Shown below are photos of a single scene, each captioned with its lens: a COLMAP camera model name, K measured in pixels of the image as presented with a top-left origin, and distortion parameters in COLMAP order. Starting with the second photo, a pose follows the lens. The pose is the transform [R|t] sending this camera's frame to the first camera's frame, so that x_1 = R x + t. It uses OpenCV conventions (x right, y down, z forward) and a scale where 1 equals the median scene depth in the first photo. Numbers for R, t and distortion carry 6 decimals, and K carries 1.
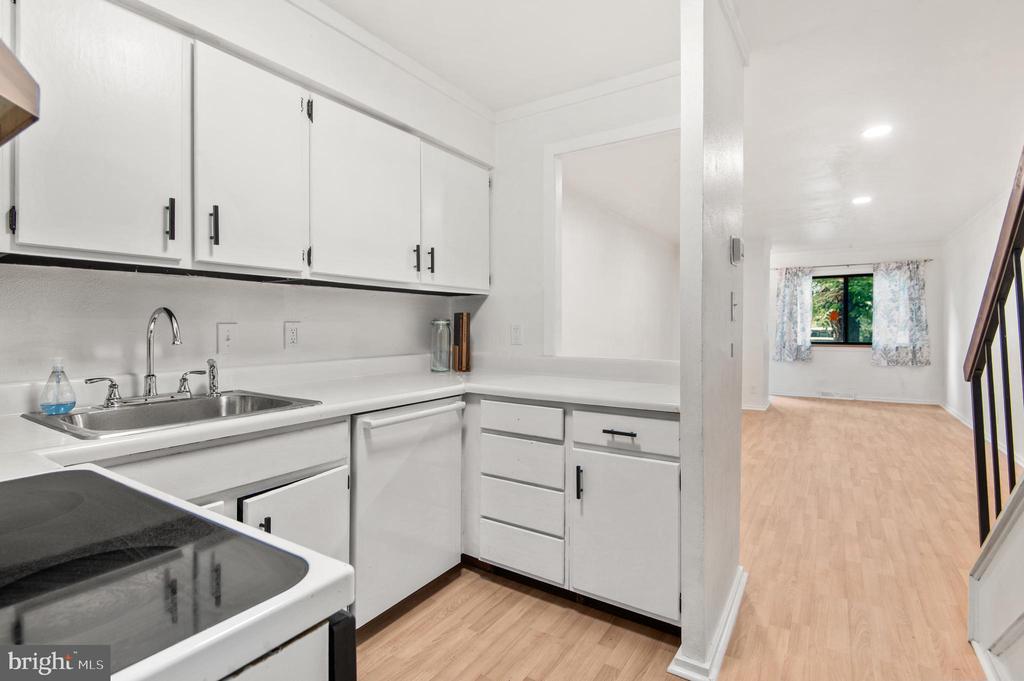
lens RADIAL K [[490.7, 0, 514.2], [0, 490.7, 332.3], [0, 0, 1]] dist [-0.003748, -0.004423]
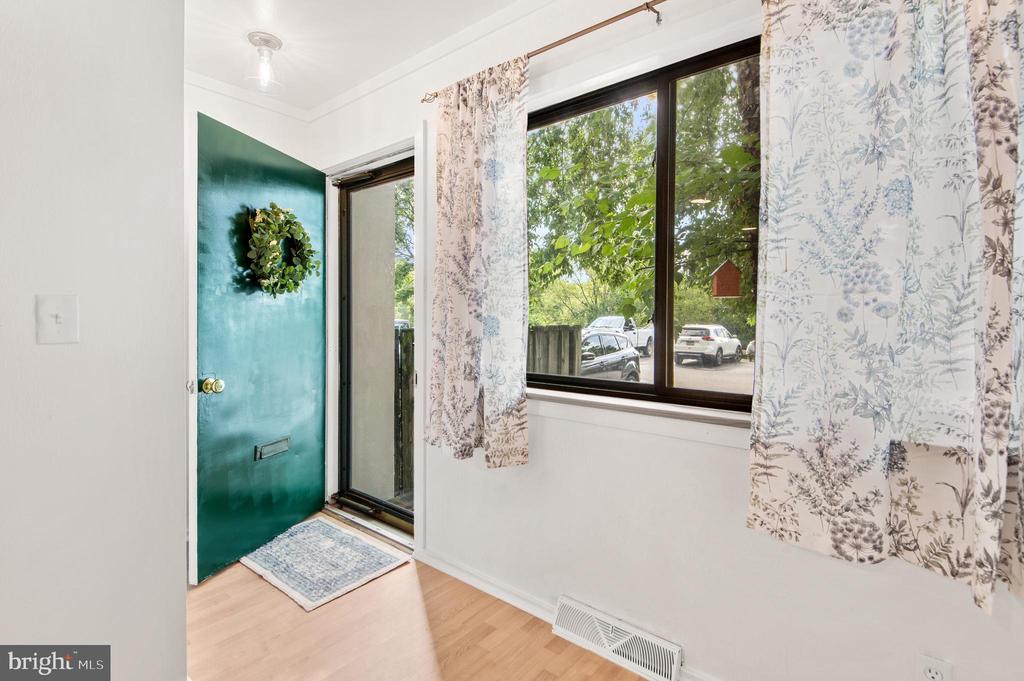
lens RADIAL K [[490.7, 0, 506.7], [0, 490.7, 318.7], [0, 0, 1]] dist [-0.003748, -0.004423]
pose [[0.993830, -0.002298, -0.110887, 0.673141], [0.003529, 0.999934, 0.010910, -0.012572], [0.110855, -0.011234, 0.993773, 0.826953]]
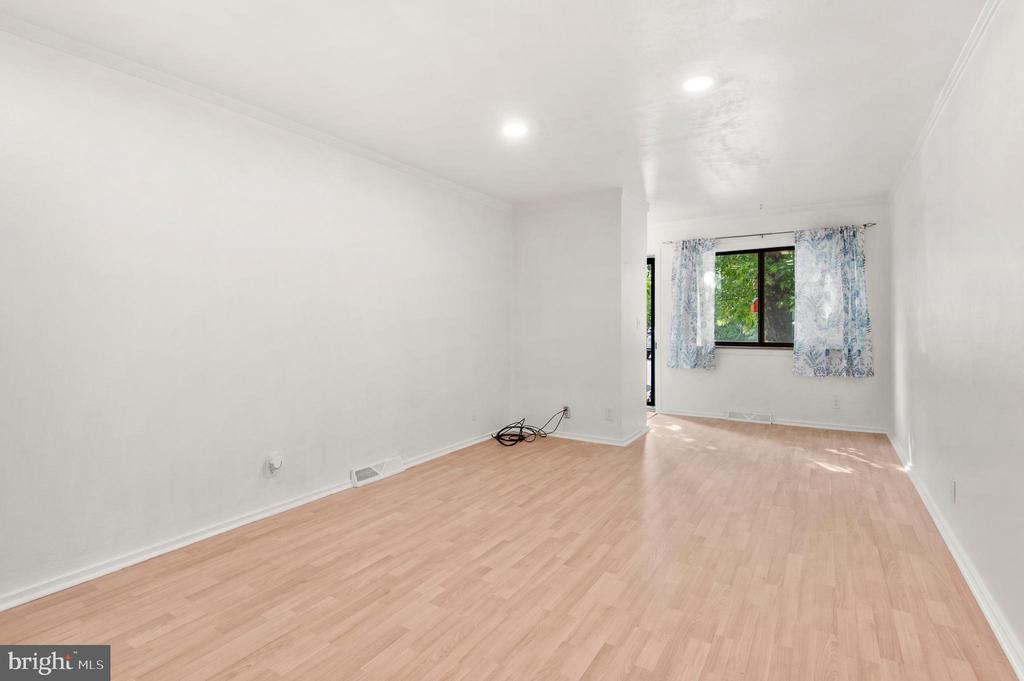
lens RADIAL K [[490.7, 0, 504.3], [0, 490.7, 323.7], [0, 0, 1]] dist [-0.003748, -0.004423]
pose [[0.999989, -0.004597, 0.000392, 0.318141], [0.004598, 0.999985, -0.002999, -0.007276], [-0.000378, 0.003001, 0.999995, 0.296738]]
